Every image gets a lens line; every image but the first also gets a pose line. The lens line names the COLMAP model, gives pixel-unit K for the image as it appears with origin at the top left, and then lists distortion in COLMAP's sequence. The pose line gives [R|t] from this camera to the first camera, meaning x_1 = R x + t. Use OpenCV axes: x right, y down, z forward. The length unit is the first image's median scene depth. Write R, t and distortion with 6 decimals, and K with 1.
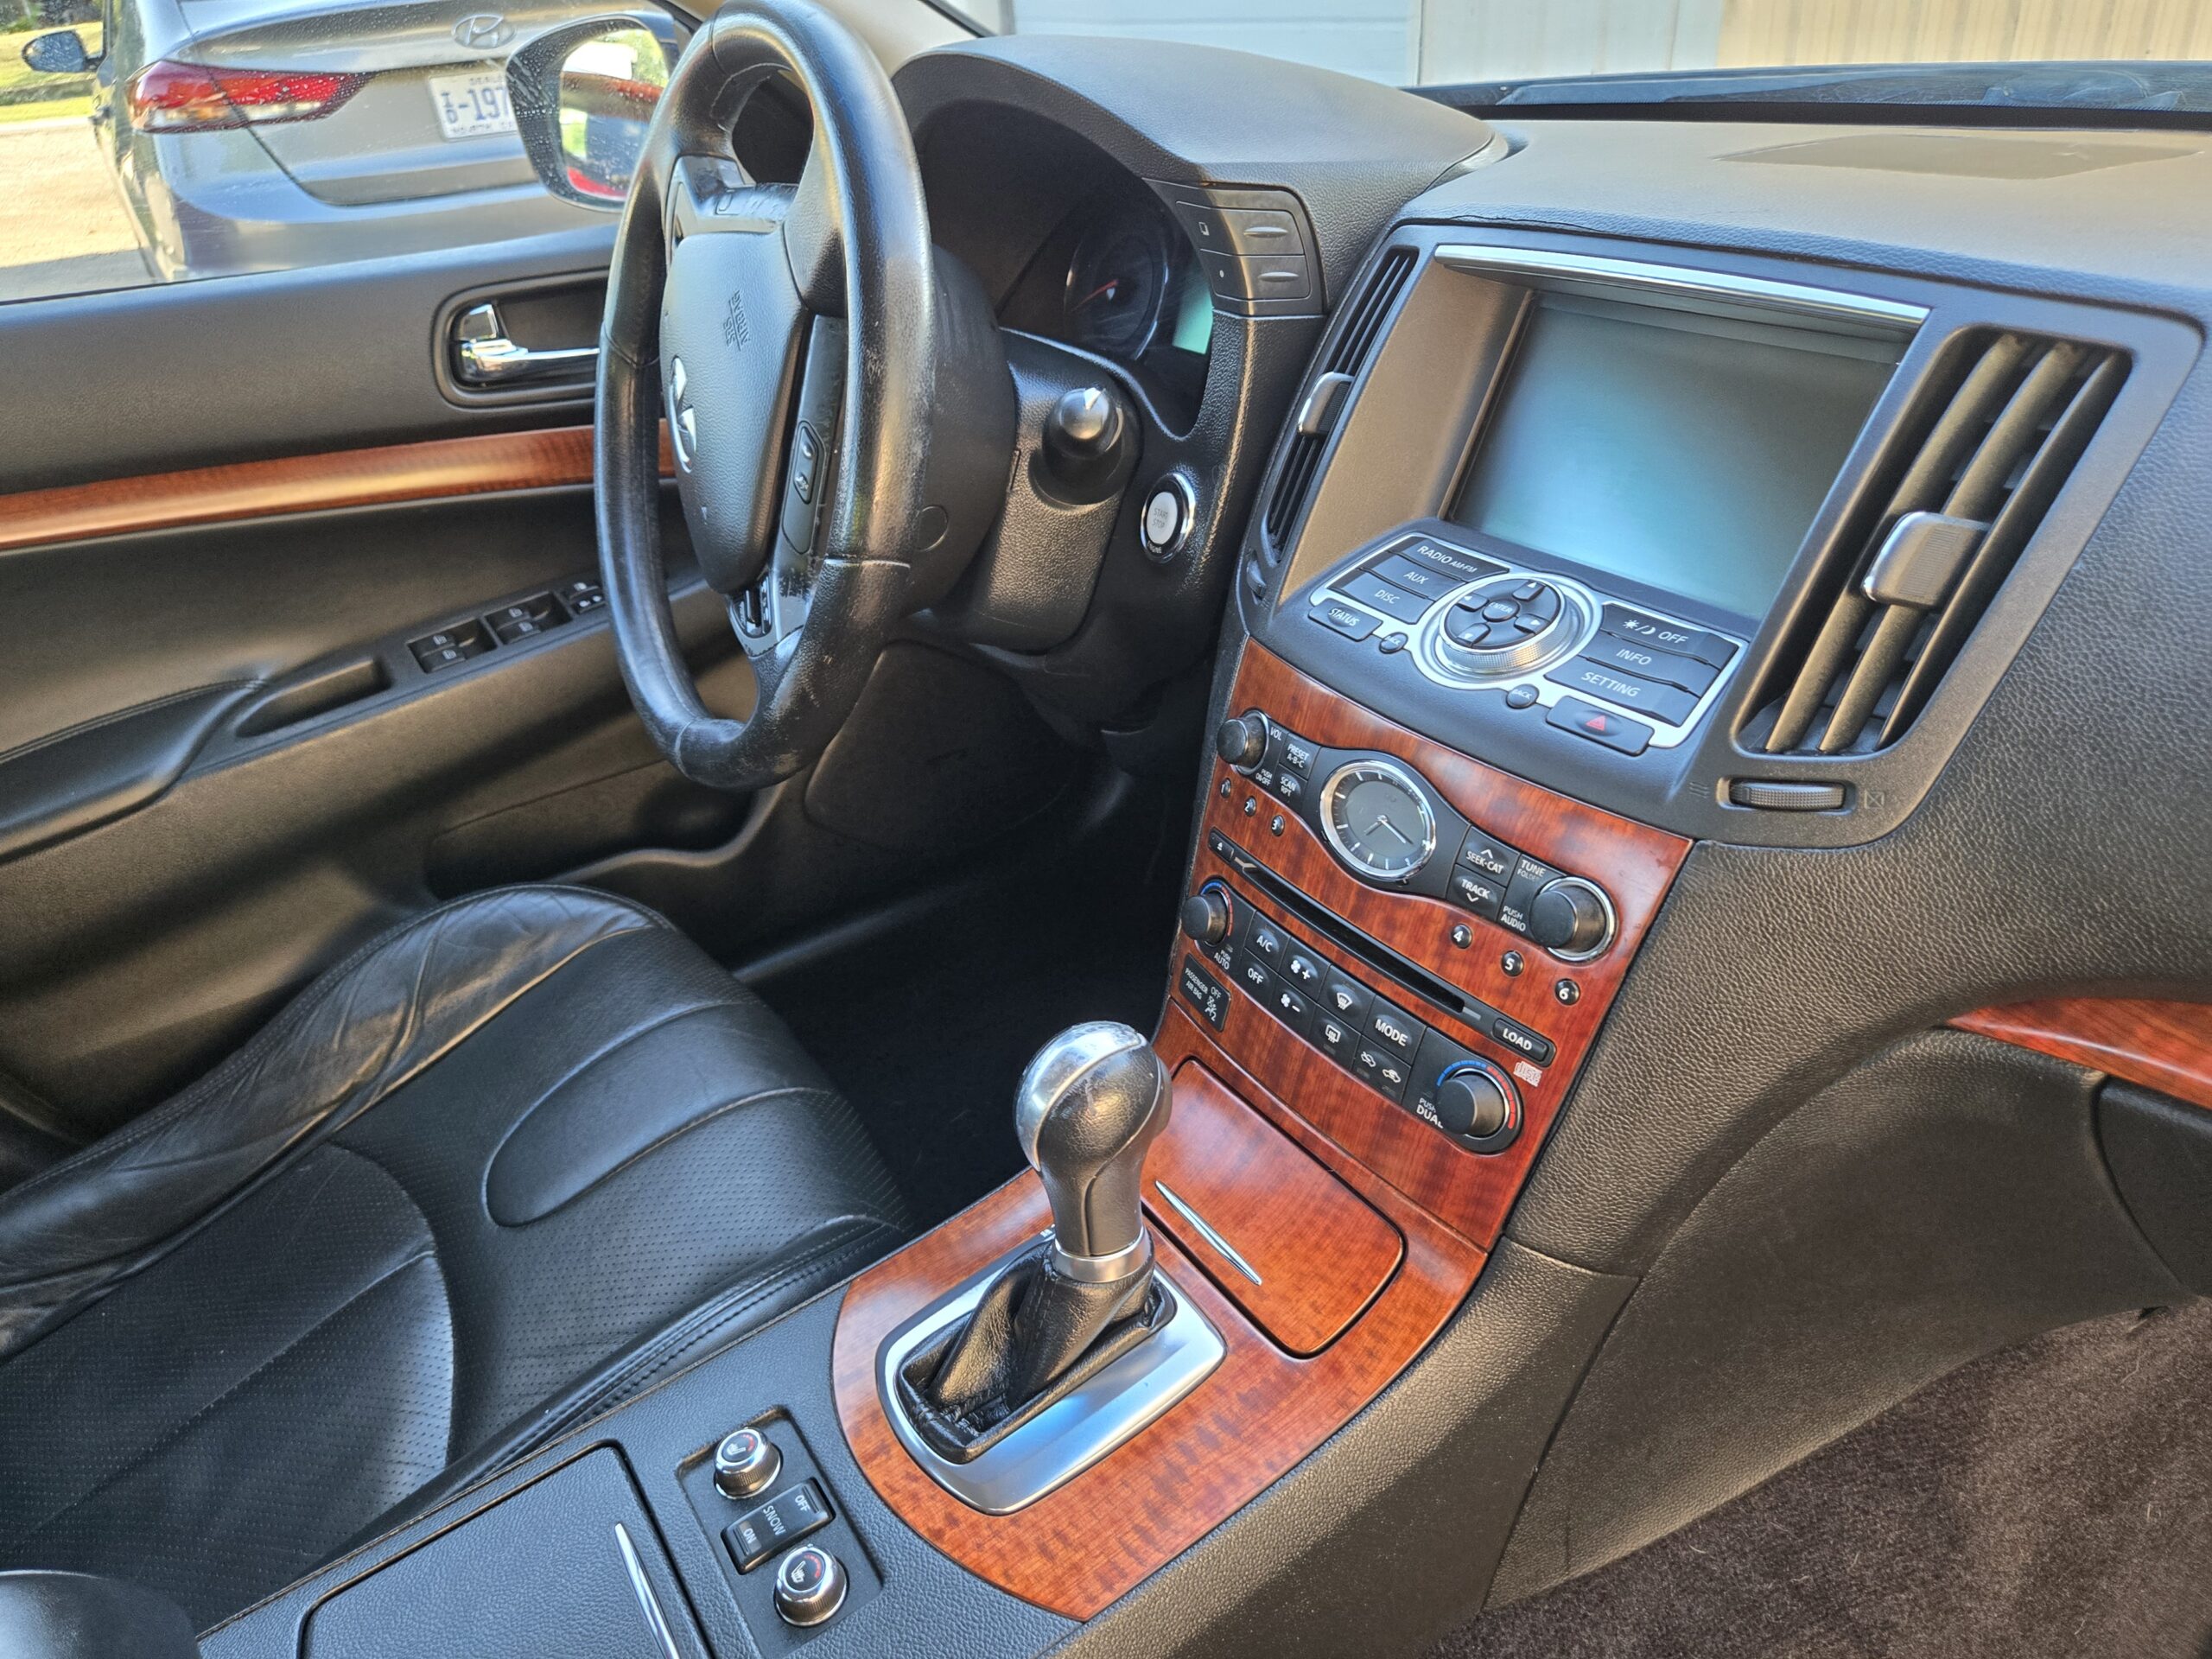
lens RADIAL K [[1498.4, 0, 1109.3], [0, 1498.4, 832.3], [0, 0, 1]] dist [0.055944, -0.051494]
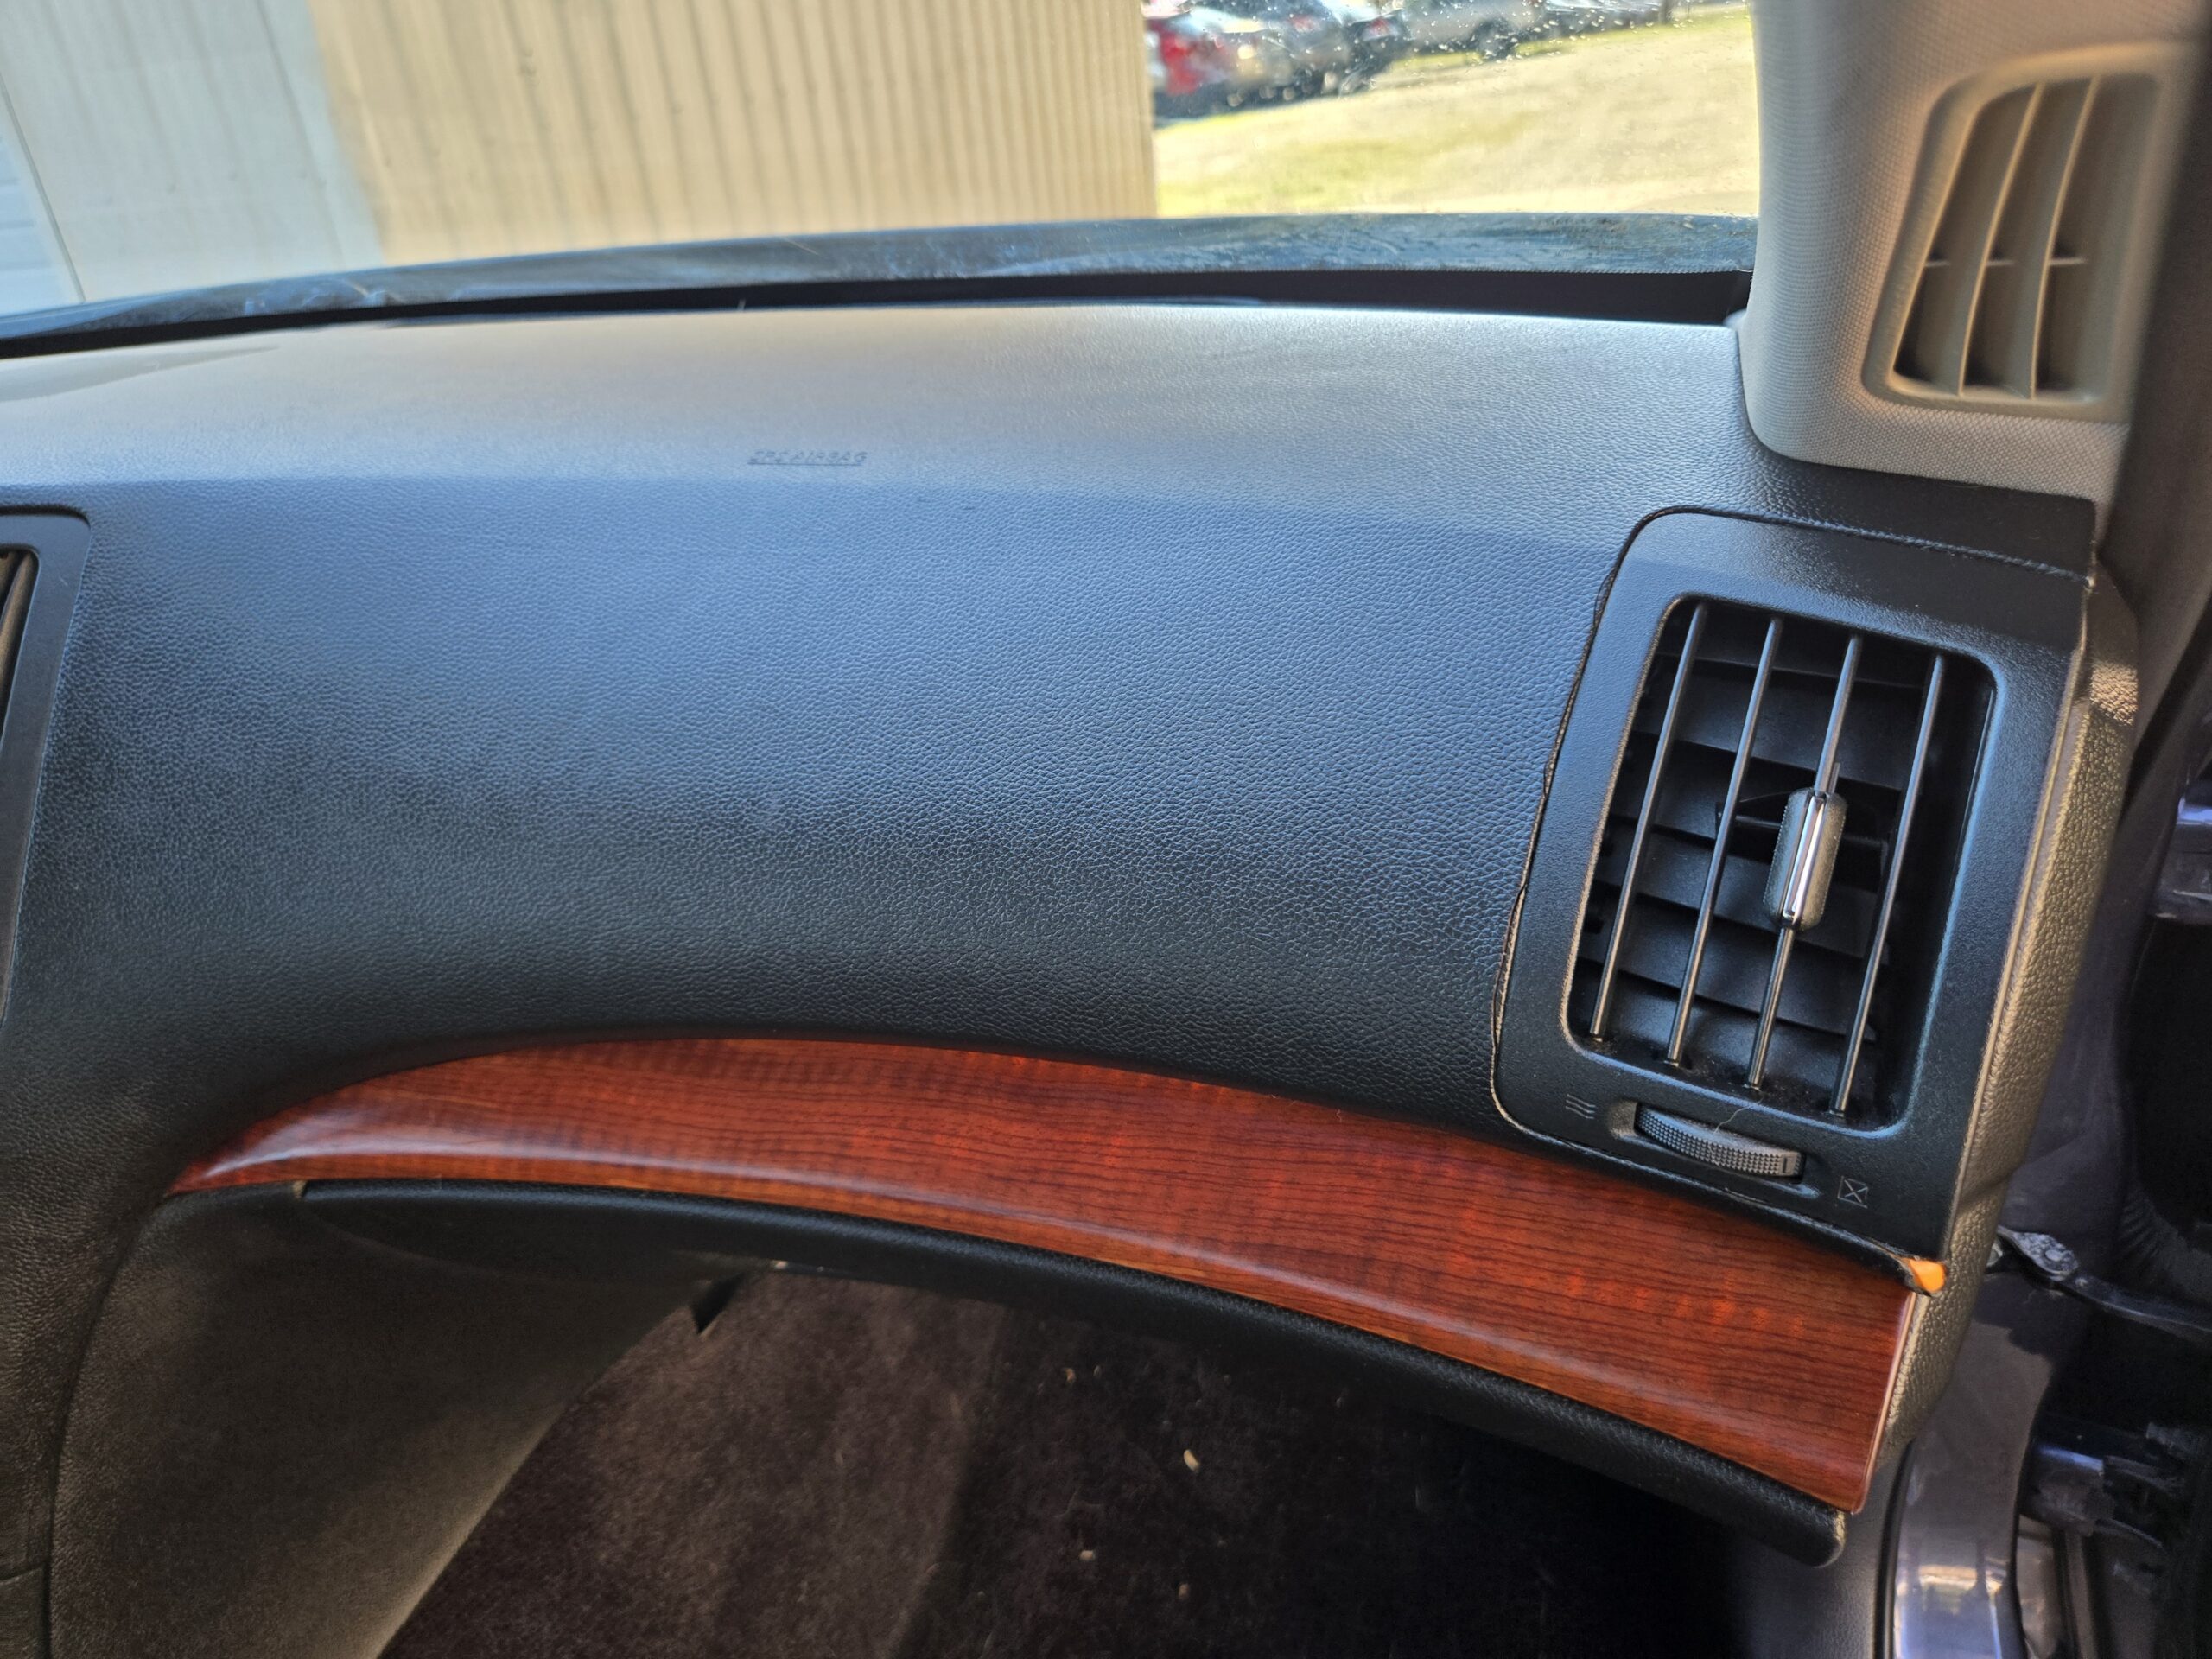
lens RADIAL K [[1498.4, 0, 1098.0], [0, 1498.4, 834.7], [0, 0, 1]] dist [0.055944, -0.051494]
pose [[0.771821, -0.302905, 0.559054, 0.380698], [0.365044, 0.930990, 0.000452, 0.091911], [-0.520611, 0.203730, 0.829131, -0.154406]]
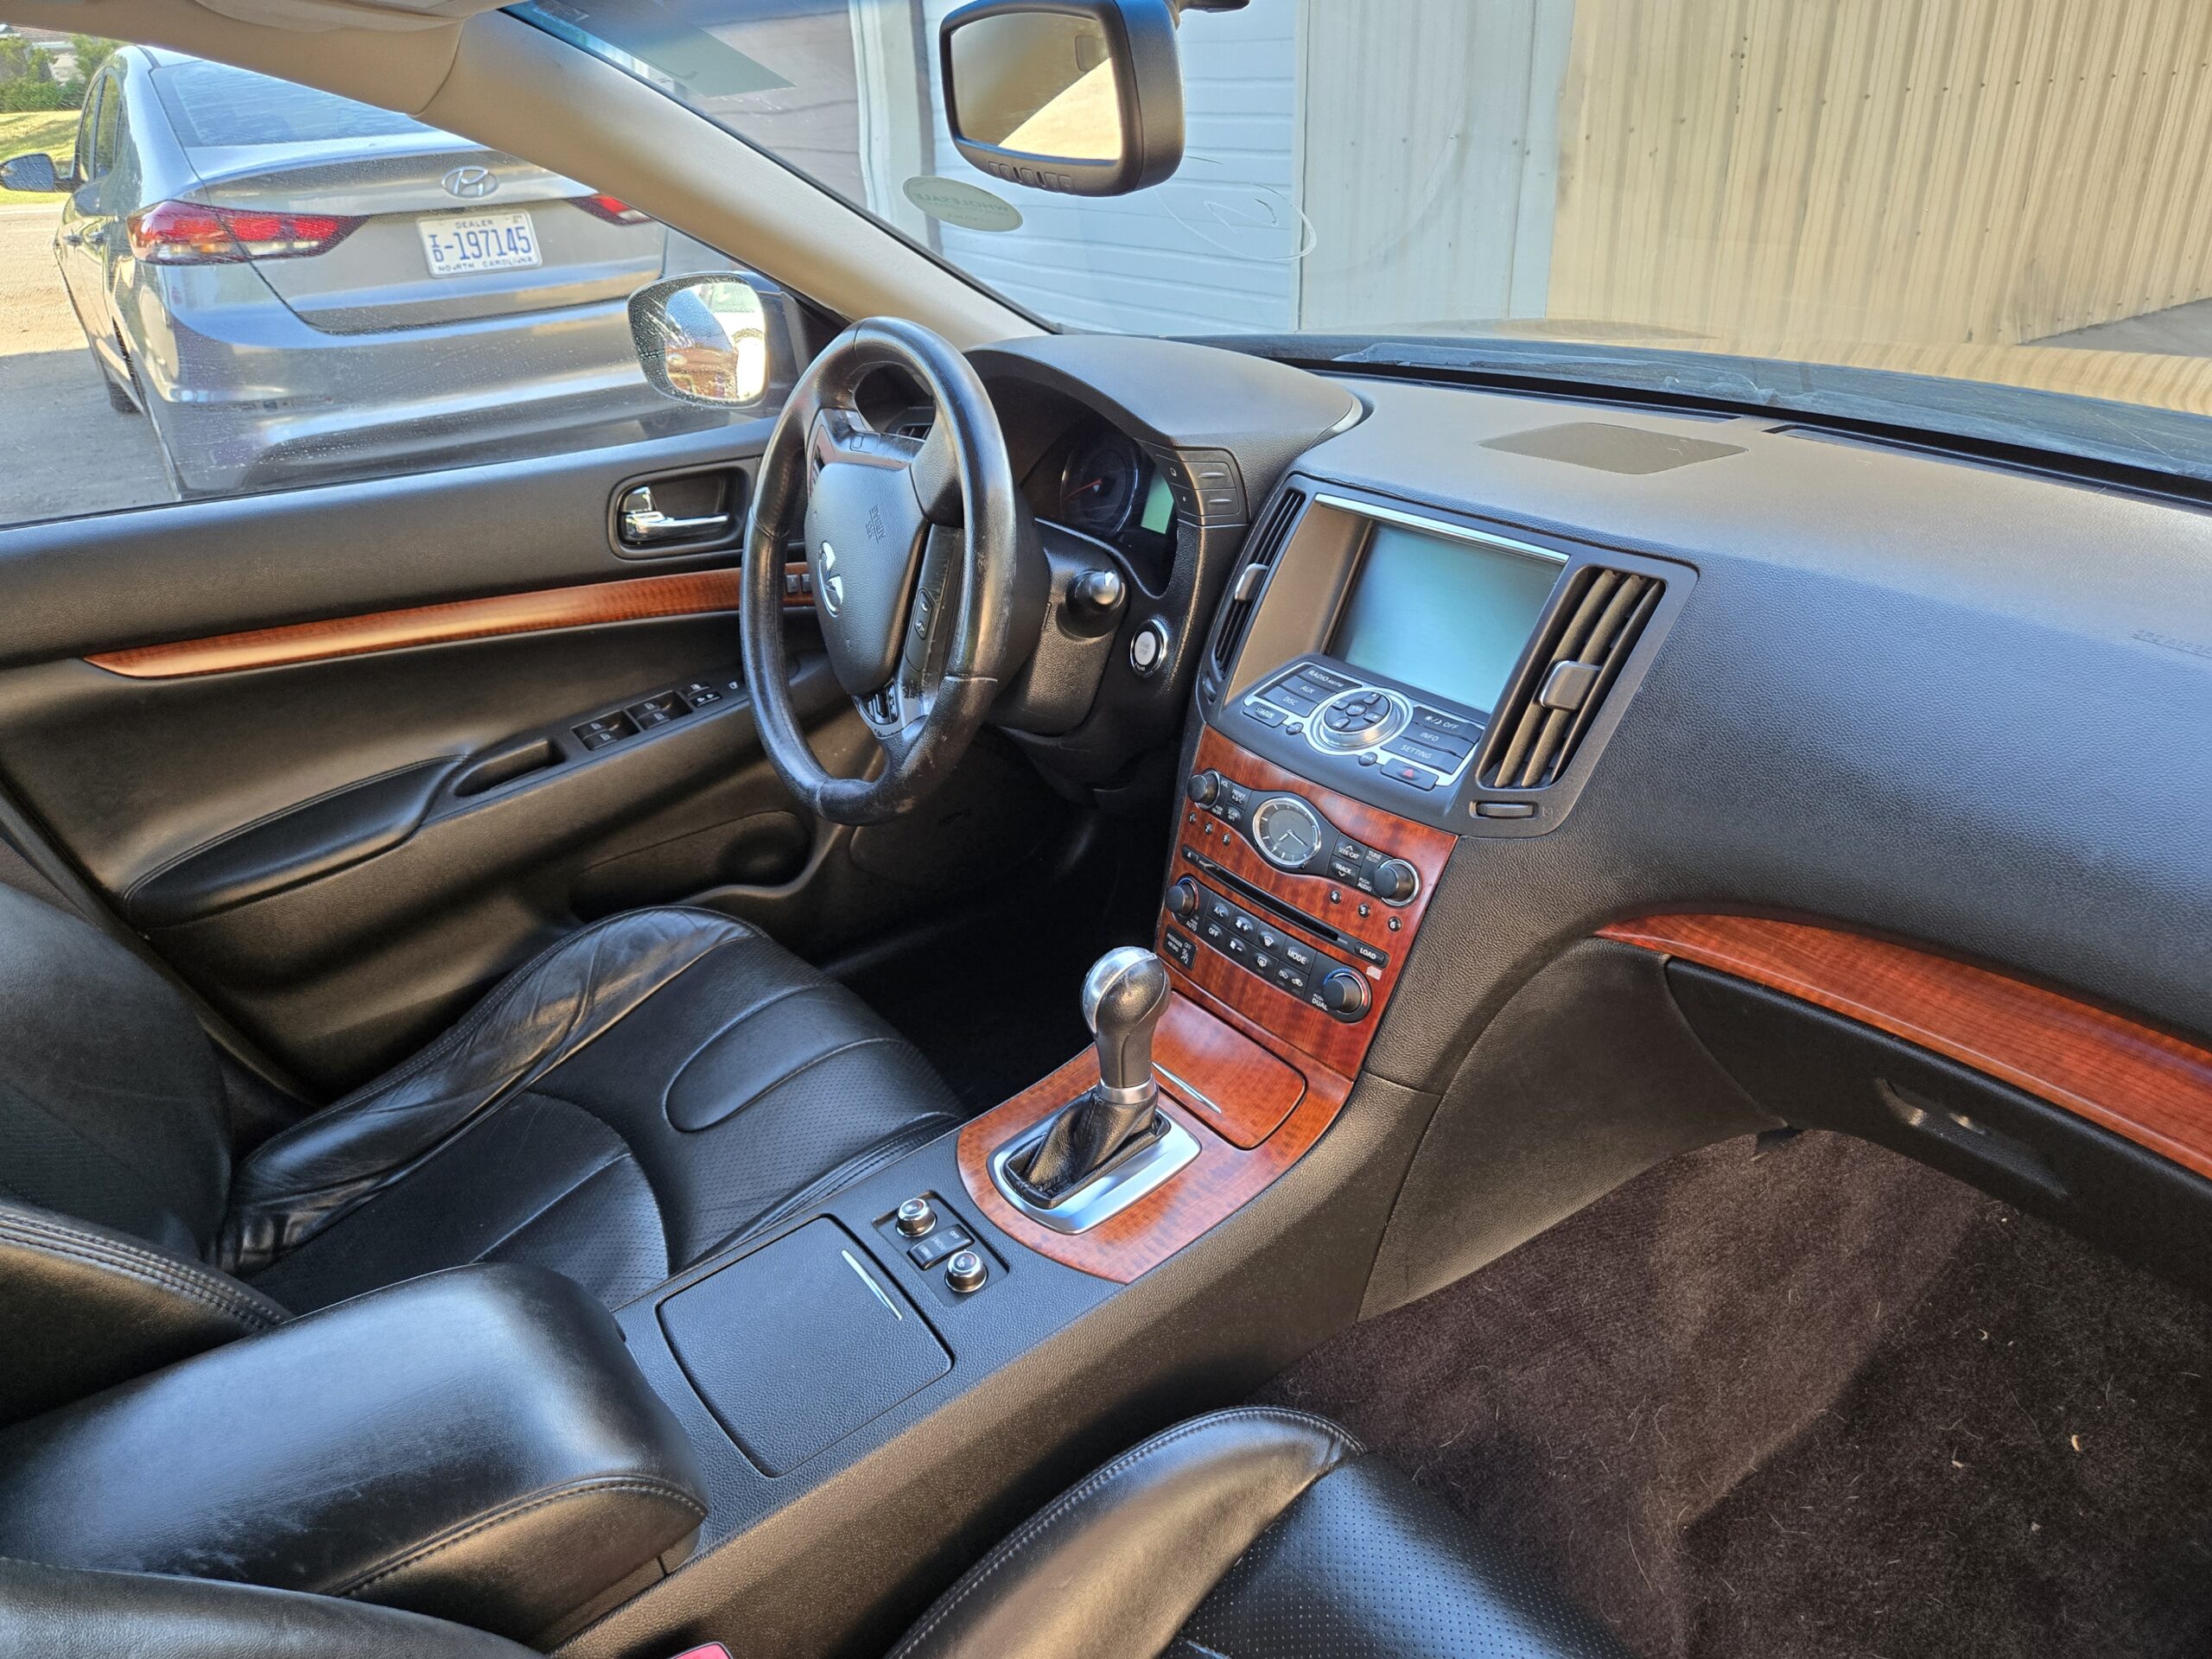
lens RADIAL K [[1498.4, 0, 1113.9], [0, 1498.4, 826.5], [0, 0, 1]] dist [0.055944, -0.051494]
pose [[0.997672, -0.001717, 0.068177, -0.110482], [0.006006, 0.998011, -0.062754, 0.076129], [-0.067934, 0.063018, 0.995698, -0.564464]]
